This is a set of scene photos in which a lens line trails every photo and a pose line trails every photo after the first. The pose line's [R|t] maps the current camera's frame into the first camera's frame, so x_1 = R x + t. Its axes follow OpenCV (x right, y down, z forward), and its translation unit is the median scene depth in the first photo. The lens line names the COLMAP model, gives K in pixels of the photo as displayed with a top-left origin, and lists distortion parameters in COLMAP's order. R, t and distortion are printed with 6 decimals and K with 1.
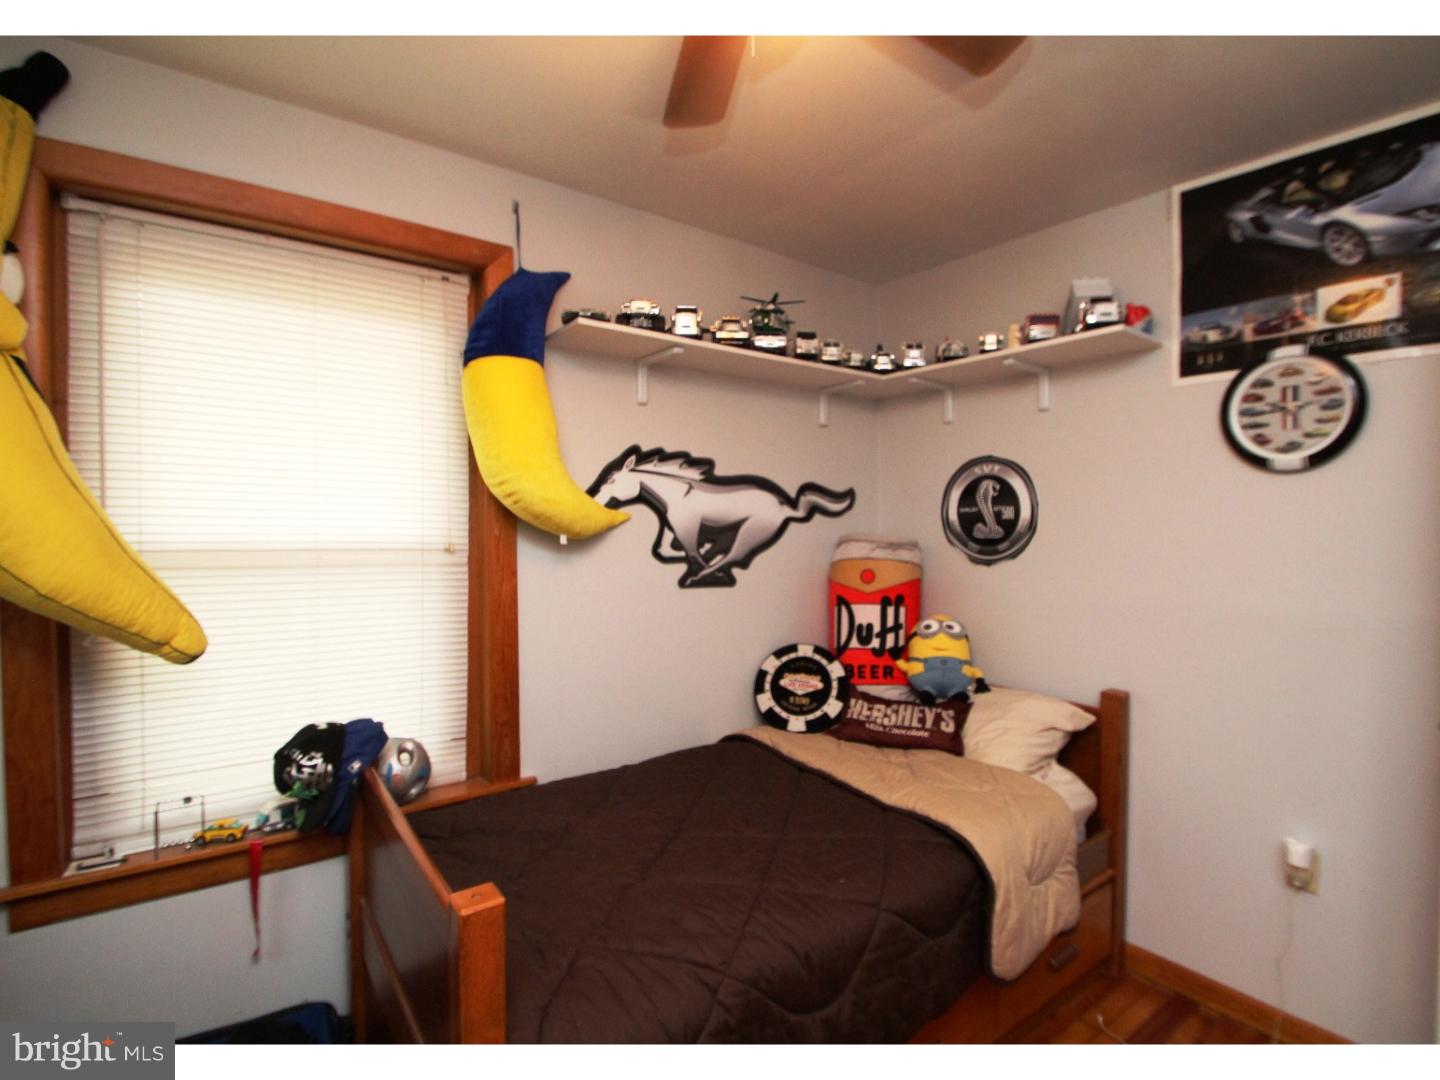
lens RADIAL K [[715.2, 0, 769.0], [0, 715.2, 532.0], [0, 0, 1]] dist [0.003531, -0.015070]
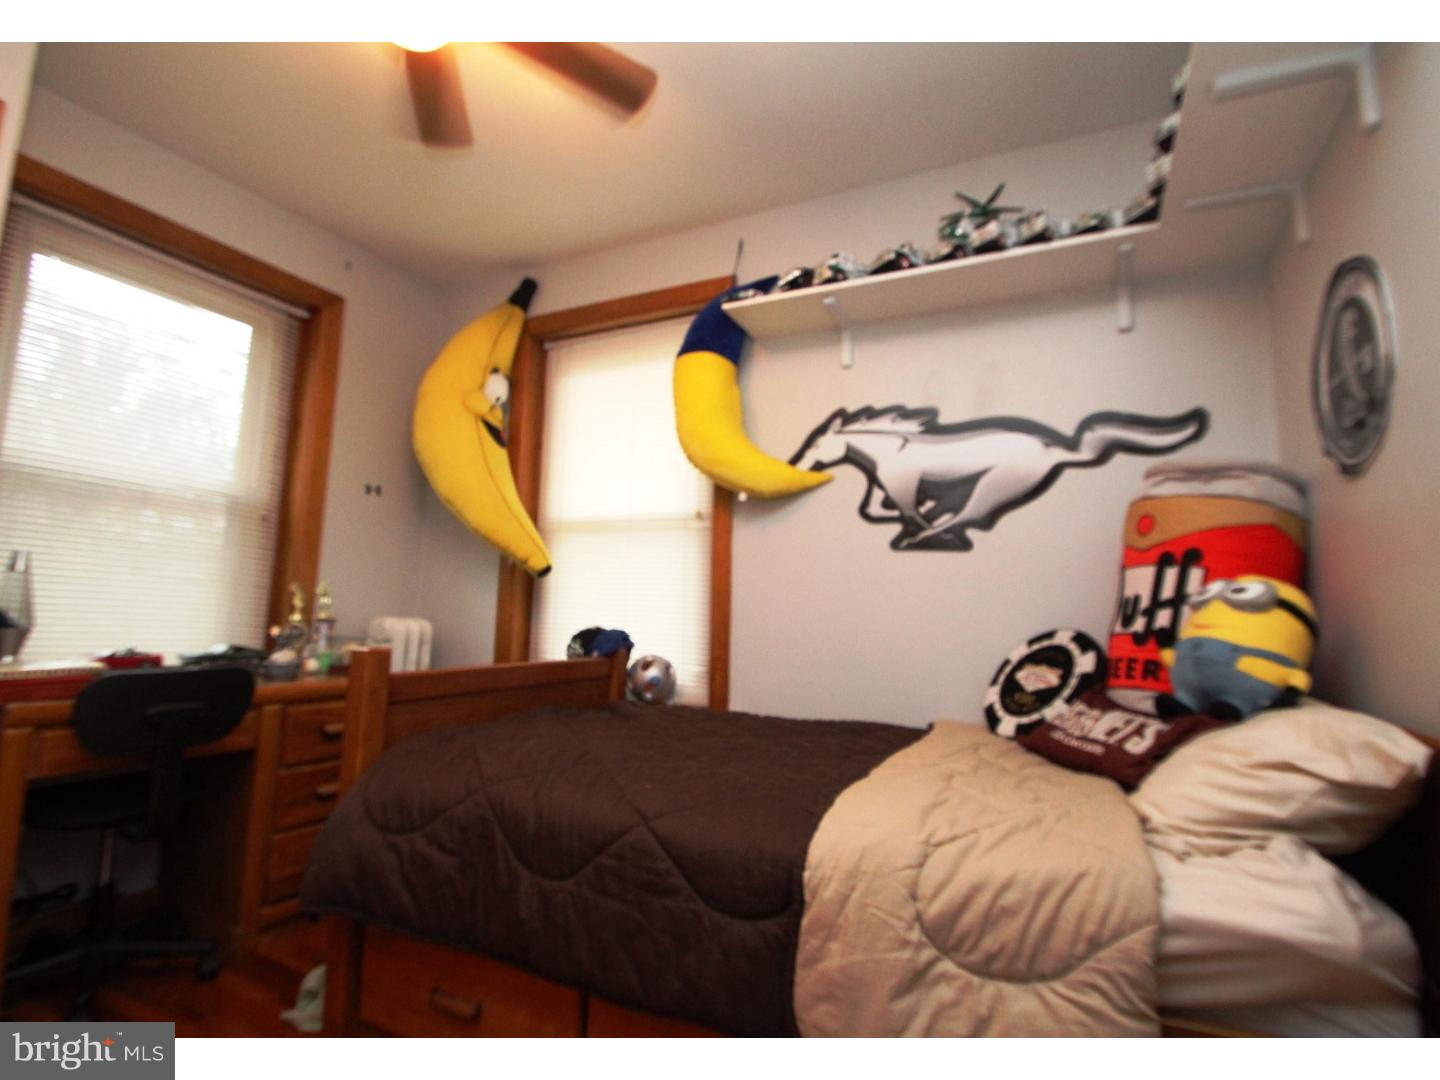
lens RADIAL K [[708.2, 0, 749.3], [0, 708.2, 534.0], [0, 0, 1]] dist [0.002944, -0.000057]
pose [[0.440054, -0.102694, -0.892080, 0.585673], [-0.035841, 0.990639, -0.131720, 0.177832], [0.897256, 0.089937, 0.432254, 0.430837]]
